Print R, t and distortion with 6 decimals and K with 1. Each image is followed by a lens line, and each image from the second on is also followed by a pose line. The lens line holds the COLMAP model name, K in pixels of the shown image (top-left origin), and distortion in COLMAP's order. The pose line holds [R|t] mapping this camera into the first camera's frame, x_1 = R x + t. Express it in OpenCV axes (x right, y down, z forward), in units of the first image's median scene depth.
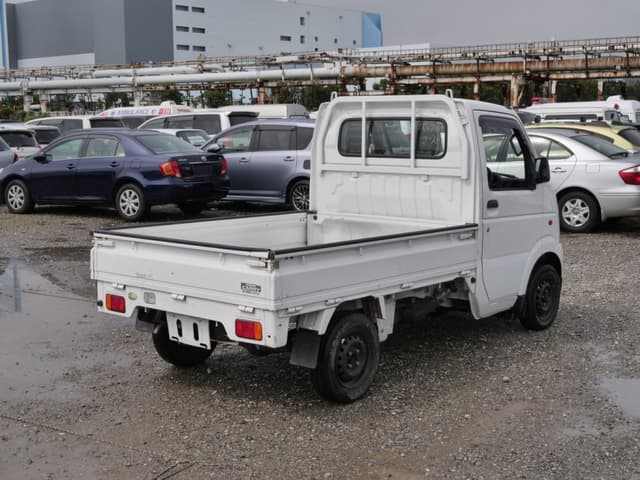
lens RADIAL K [[921.6, 0, 320.0], [0, 921.6, 240.0], [0, 0, 1]] dist [0.006890, -0.005481]
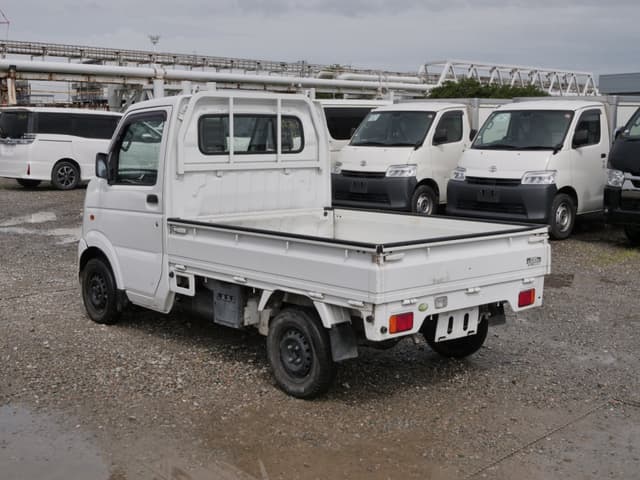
lens RADIAL K [[893.3, 0, 320.0], [0, 893.3, 240.0], [0, 0, 1]] dist [-0.019818, -0.020982]
pose [[0.164107, -0.125147, 0.978472, -0.930880], [0.118597, 0.987228, 0.106376, -0.096497], [-0.979287, 0.098587, 0.176853, 0.803891]]
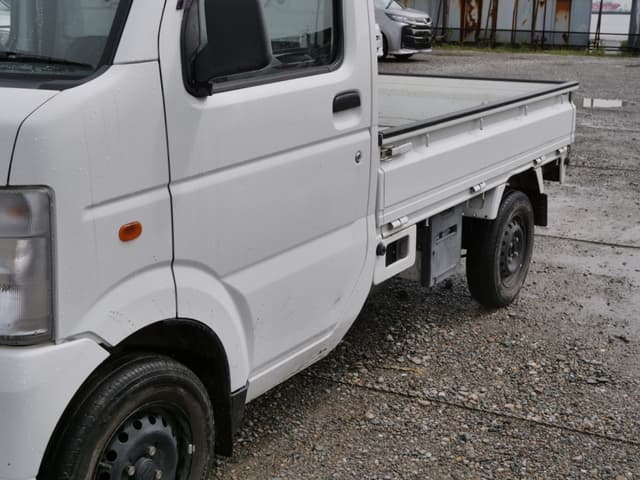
lens RADIAL K [[921.6, 0, 320.0], [0, 921.6, 240.0], [0, 0, 1]] dist [0.006890, -0.005481]
pose [[-0.991143, 0.024079, -0.130599, 0.077139], [-0.026126, 0.928853, 0.369526, -0.156248], [0.130205, 0.369665, -0.919997, 1.569639]]
